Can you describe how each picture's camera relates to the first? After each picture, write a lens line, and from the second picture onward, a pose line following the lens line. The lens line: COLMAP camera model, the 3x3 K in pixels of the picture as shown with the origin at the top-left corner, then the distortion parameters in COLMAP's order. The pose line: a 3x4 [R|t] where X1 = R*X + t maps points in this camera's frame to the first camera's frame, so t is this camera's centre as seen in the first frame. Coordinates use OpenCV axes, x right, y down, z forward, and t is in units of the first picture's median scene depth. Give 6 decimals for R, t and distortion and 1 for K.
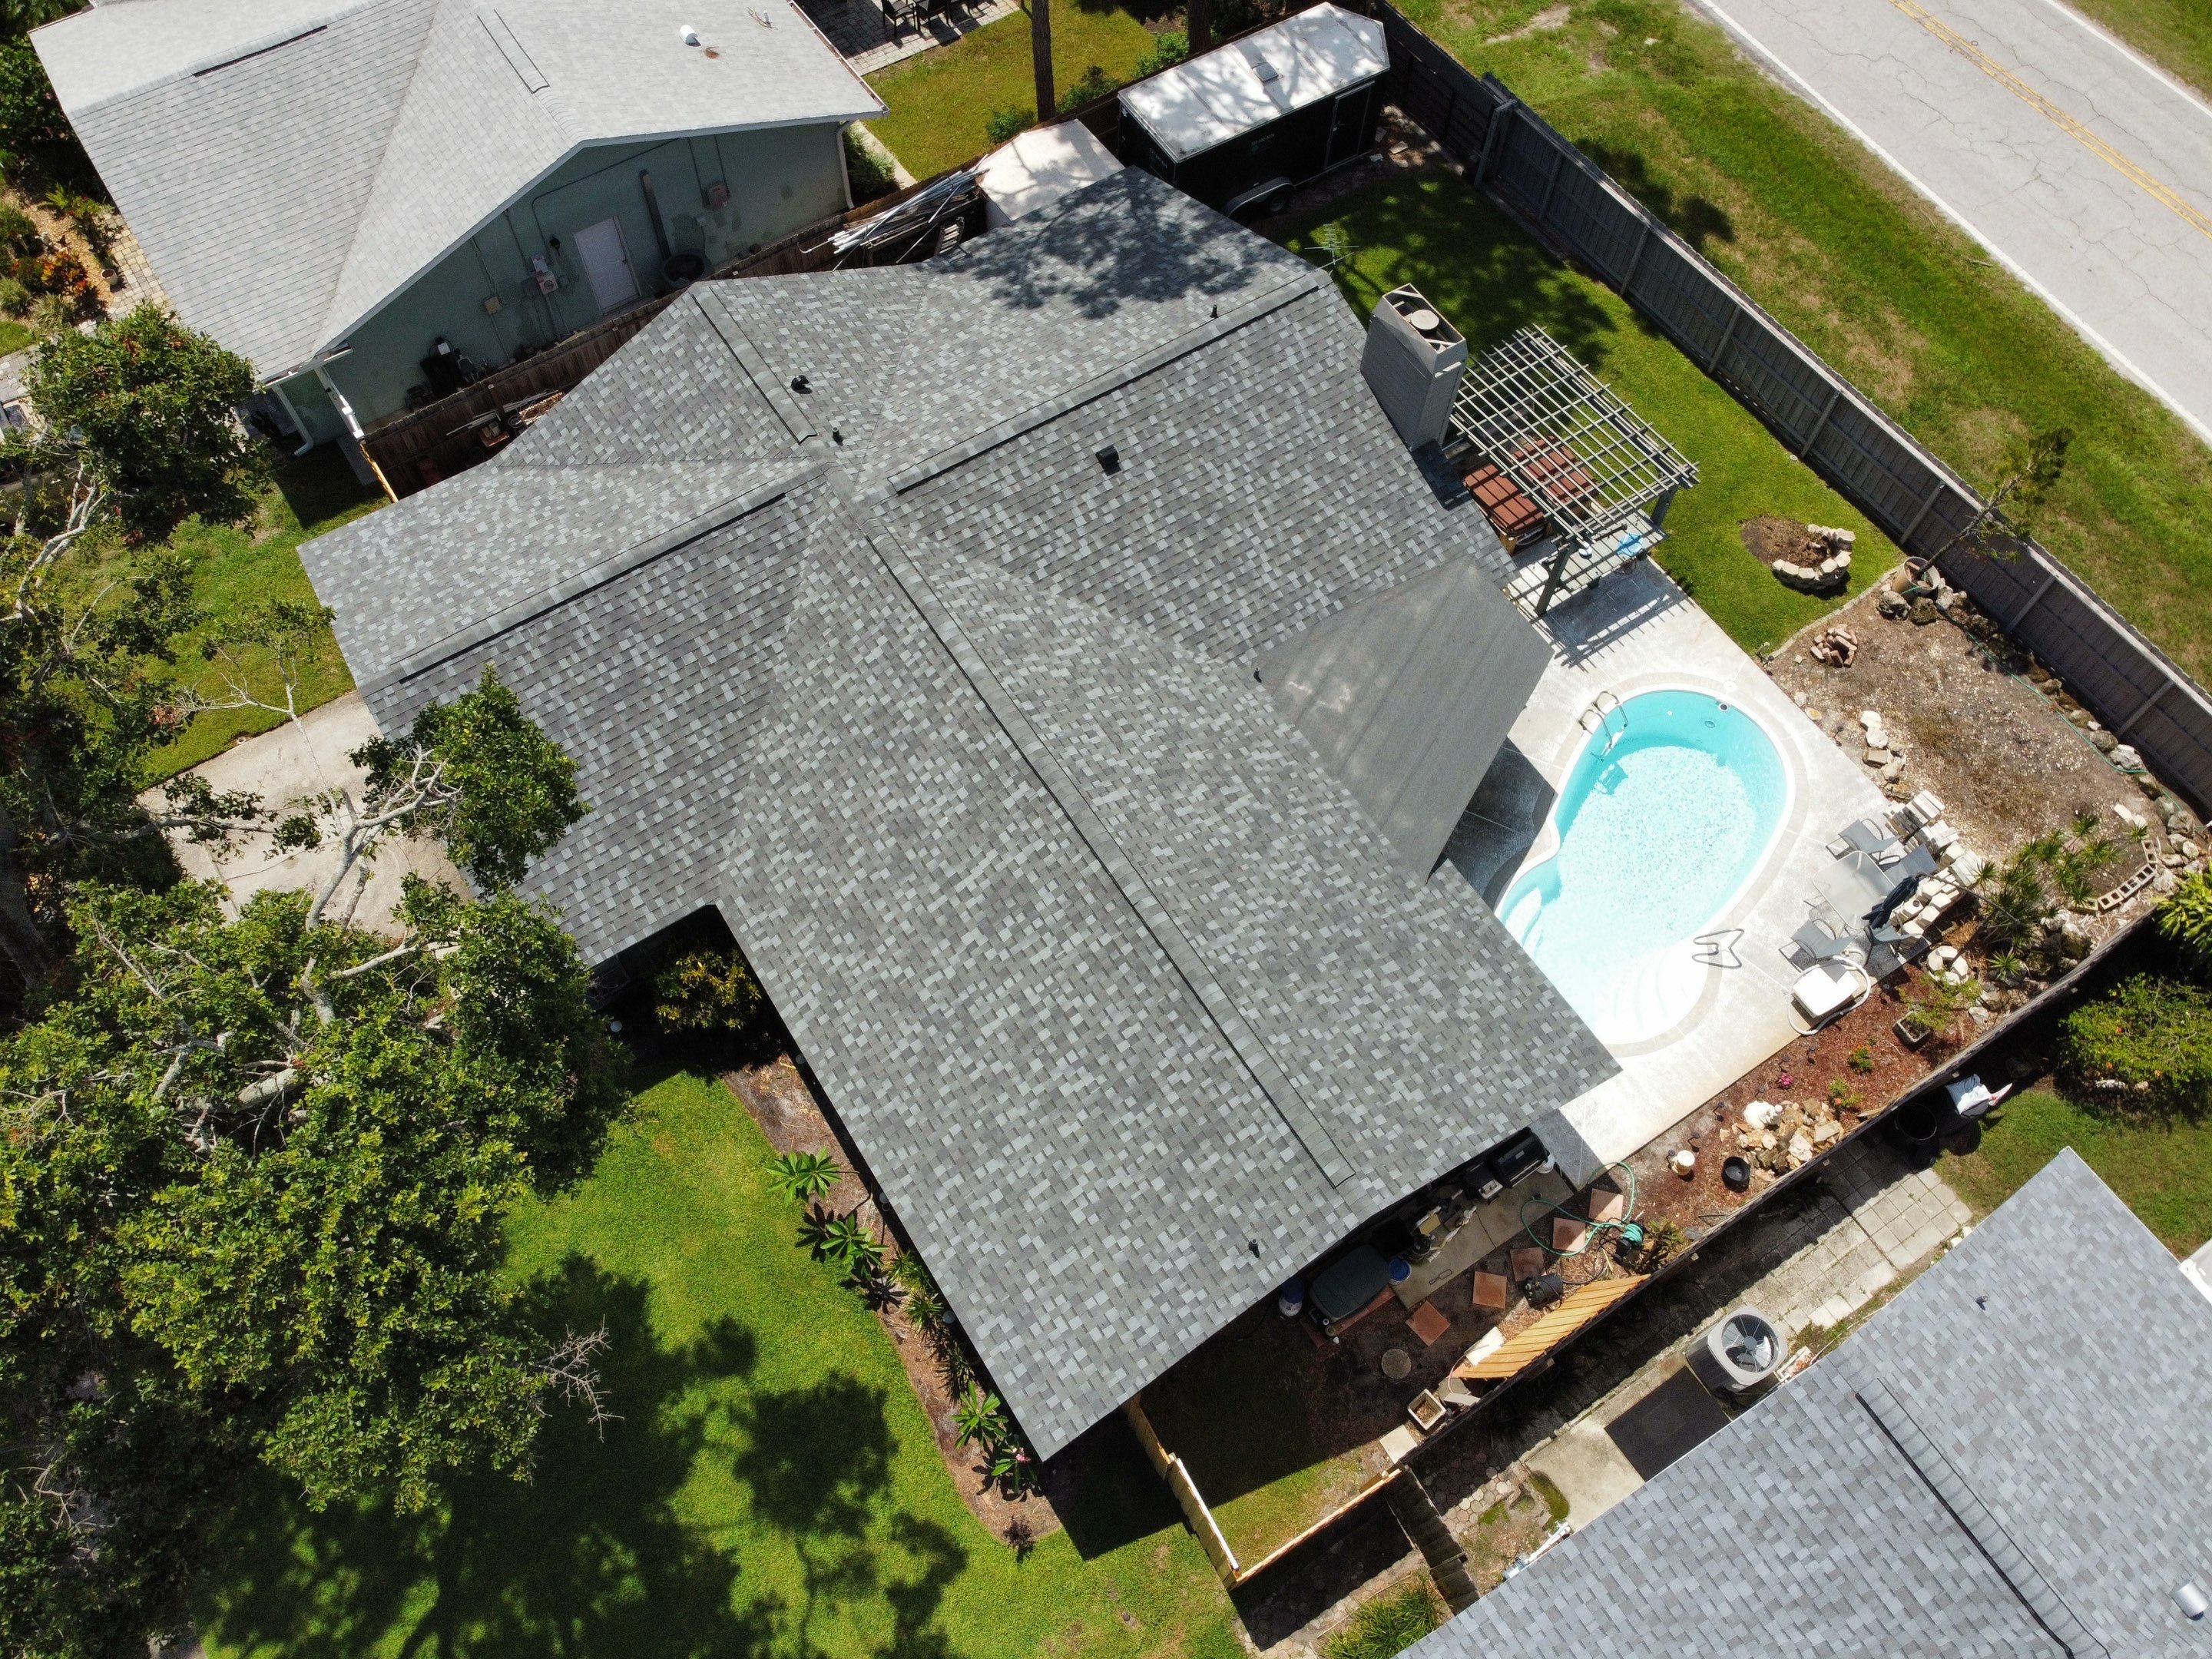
lens RADIAL K [[1659.6, 0, 1098.9], [0, 1659.6, 822.3], [0, 0, 1]] dist [0.003501, -0.001952]
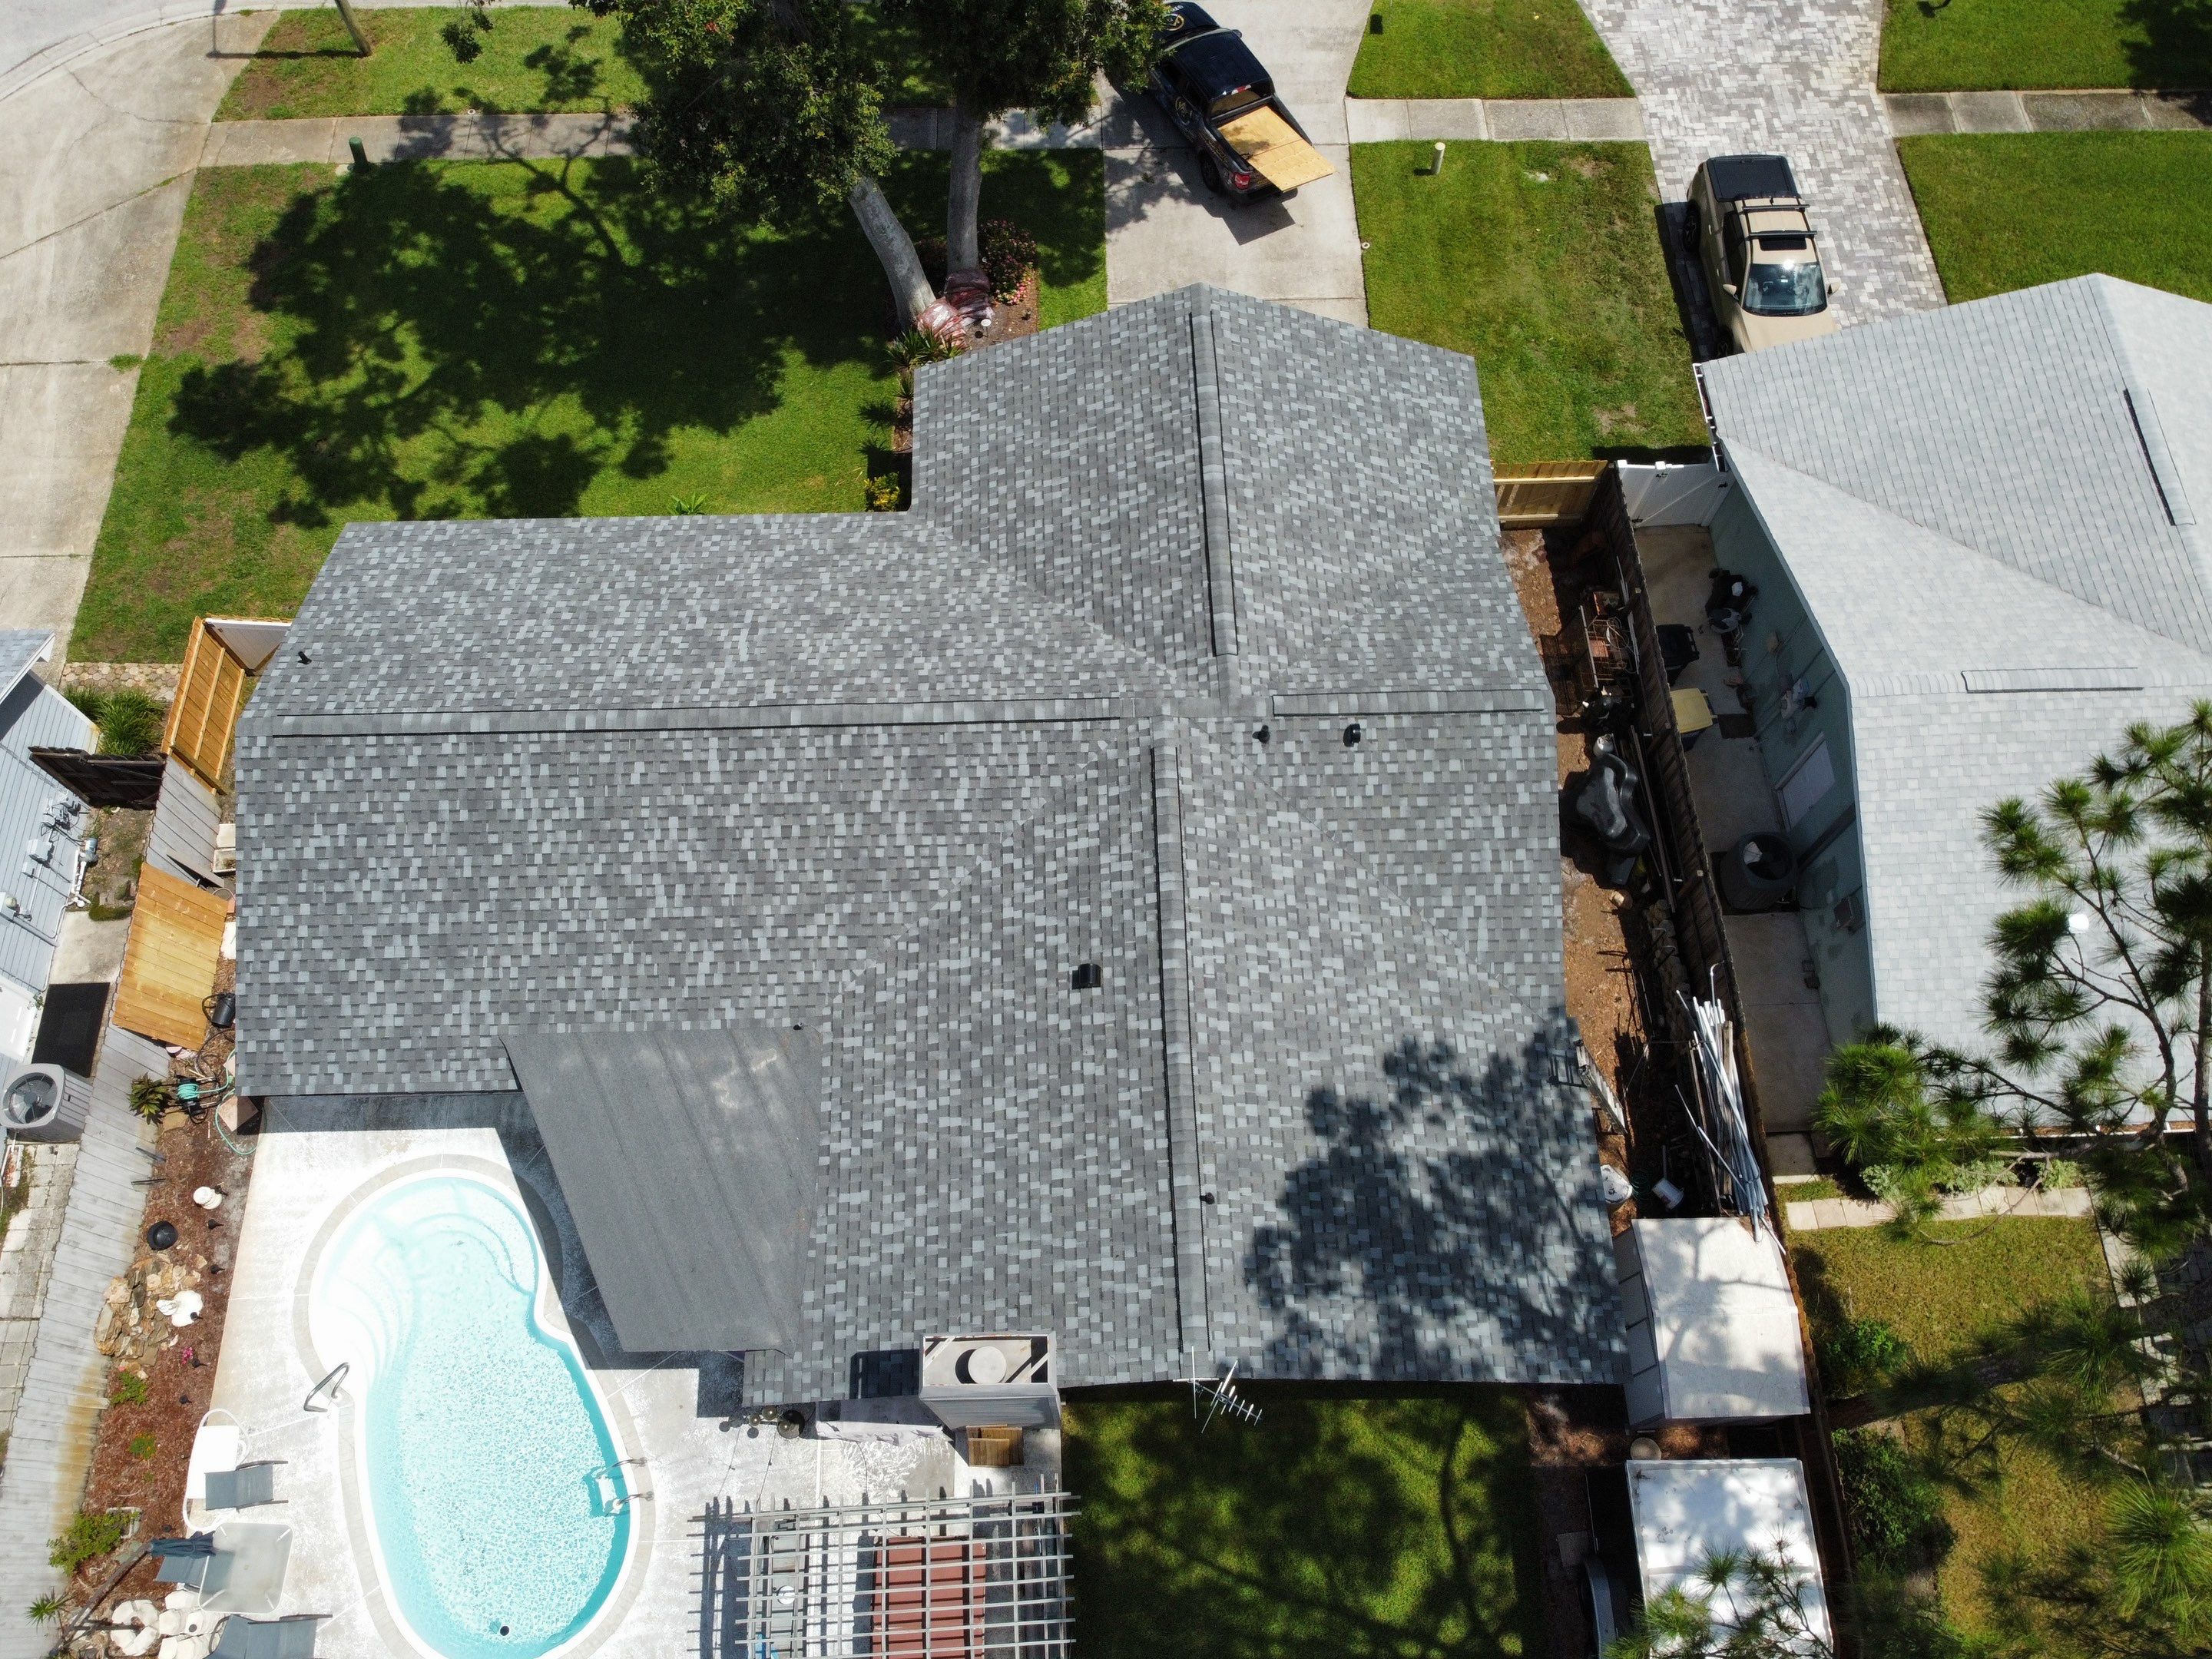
lens RADIAL K [[1661.0, 0, 1068.0], [0, 1661.0, 818.4], [0, 0, 1]] dist [-0.001538, 0.010975]
pose [[-0.525294, 0.775358, -0.350550, 0.235853], [-0.748984, -0.225791, 0.622930, -0.695709], [0.403843, 0.589778, 0.699338, 0.350831]]
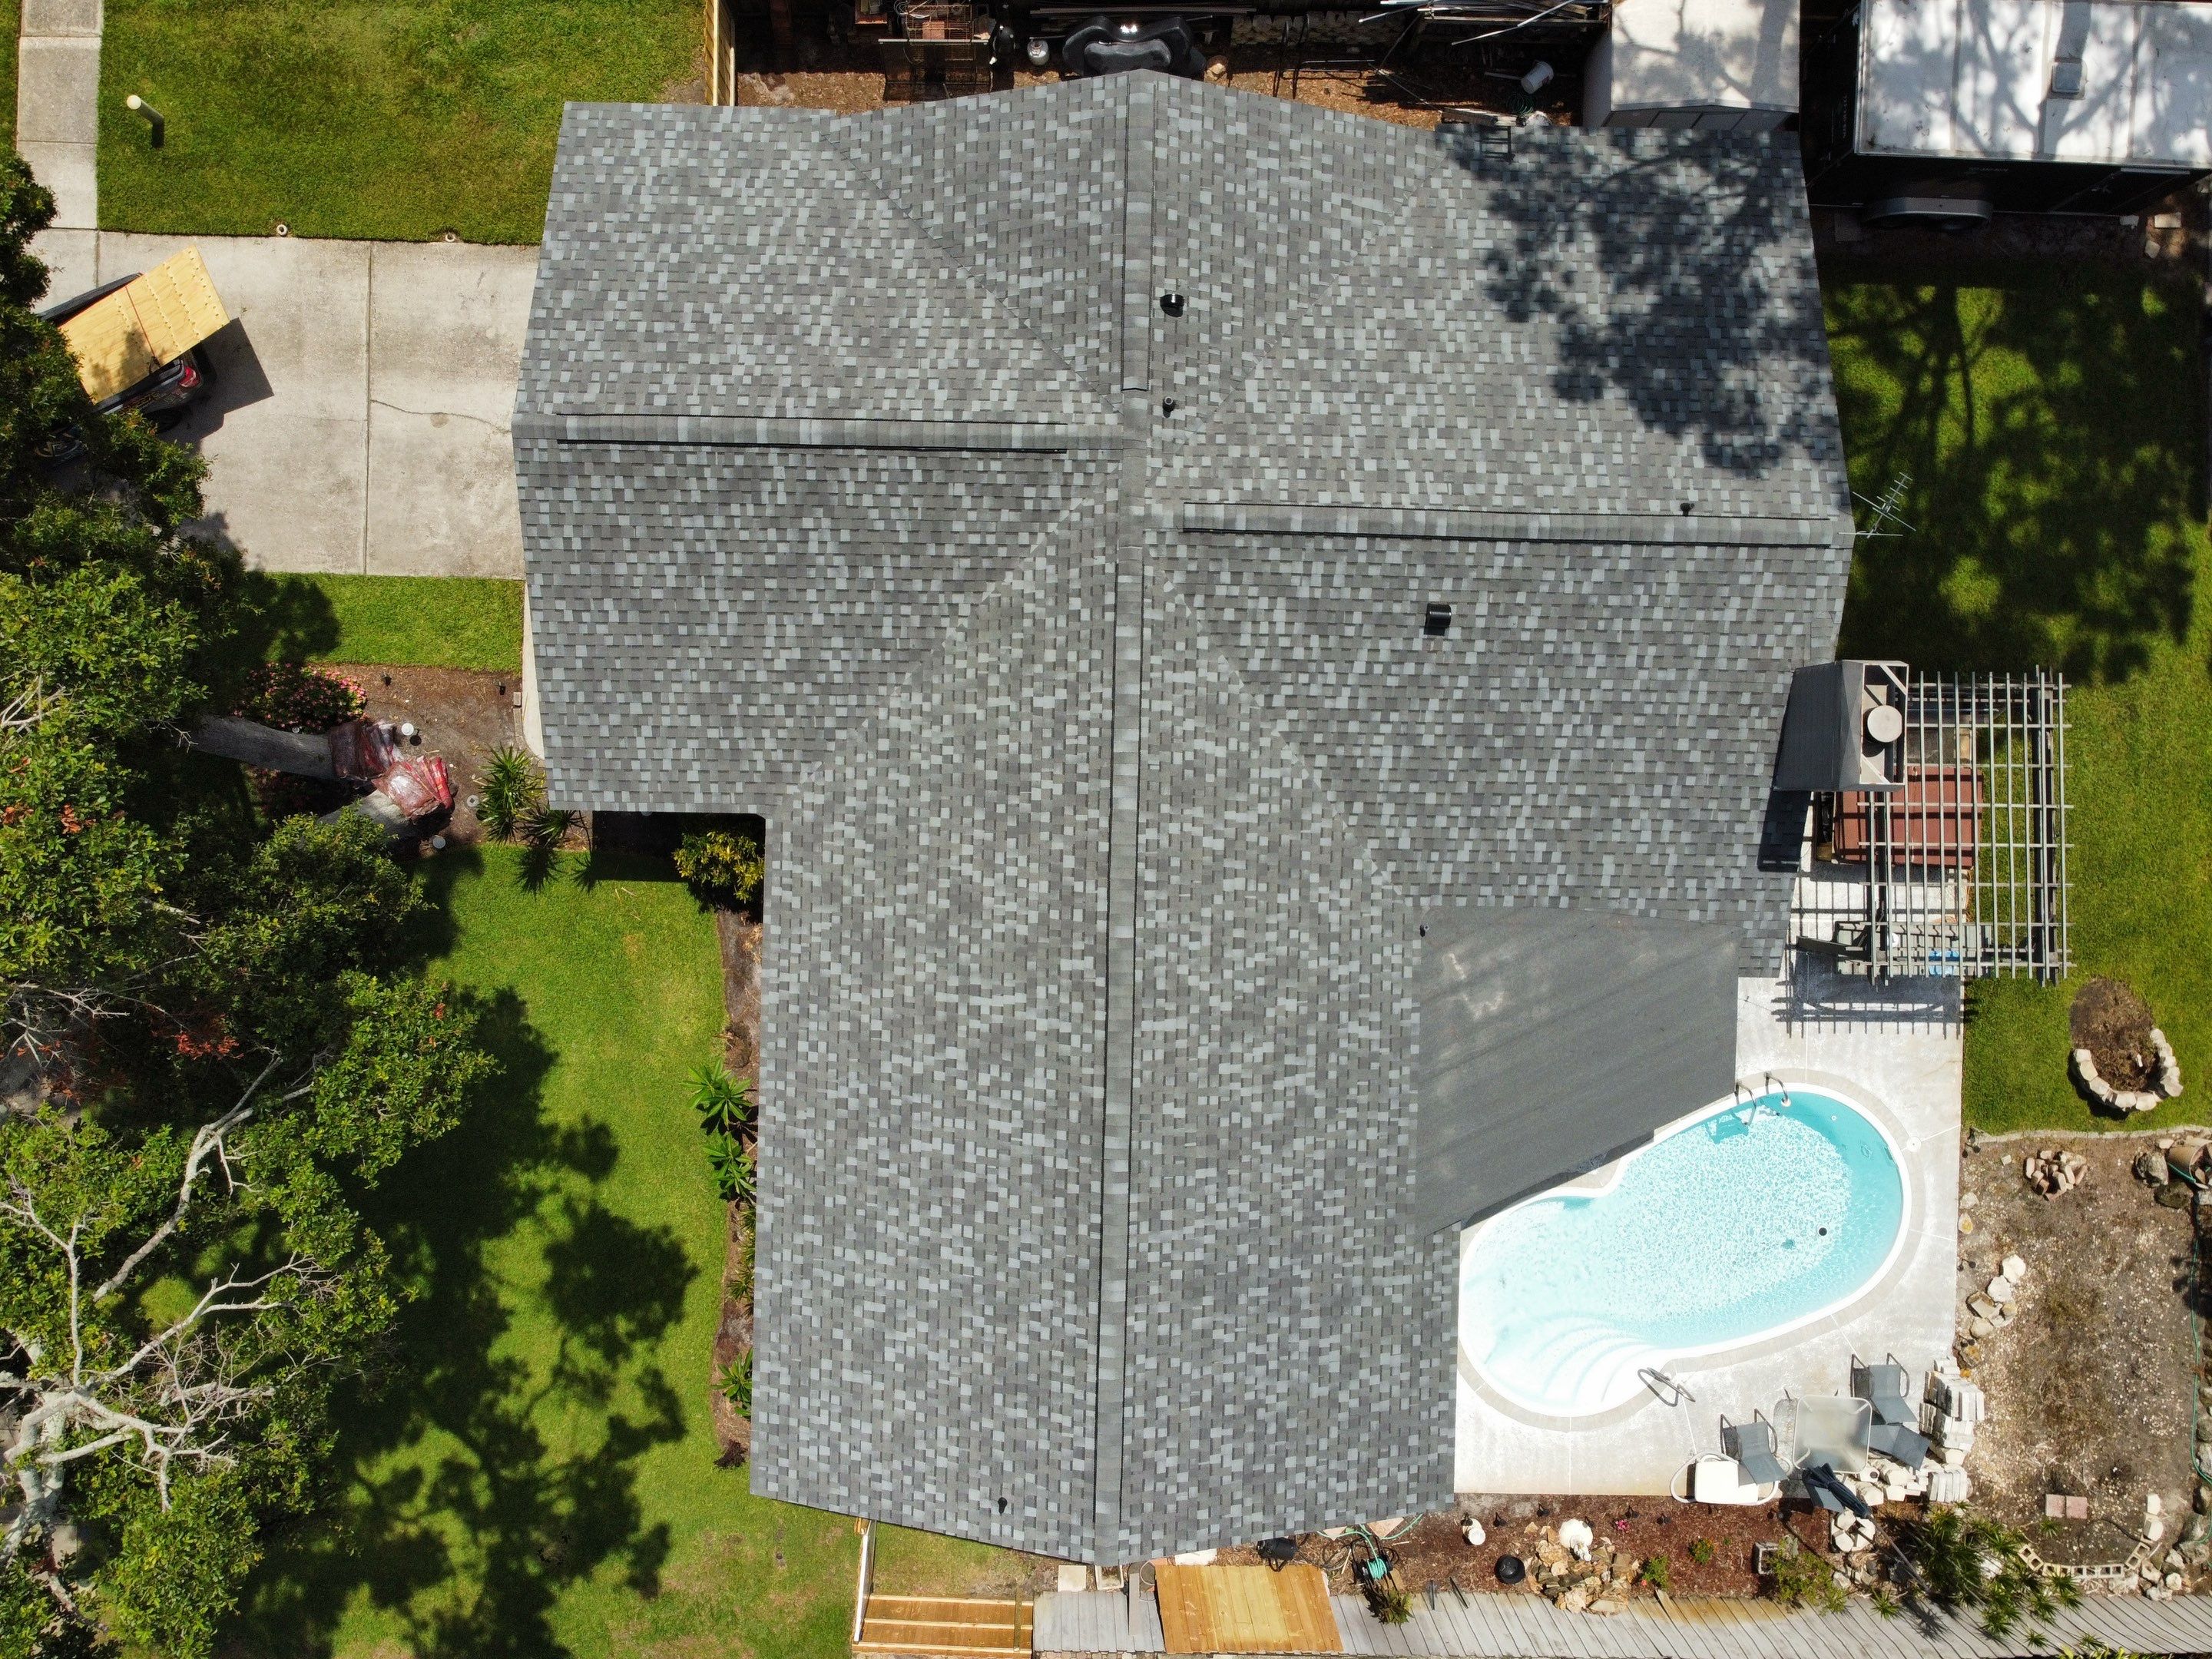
lens RADIAL K [[1665.0, 0, 1076.6], [0, 1665.0, 810.1], [0, 0, 1]] dist [-0.006632, -0.000661]
pose [[0.827340, 0.561640, 0.008267, -0.089643], [-0.499536, 0.728967, 0.468051, -0.425771], [0.256850, -0.391367, 0.883663, 0.210145]]
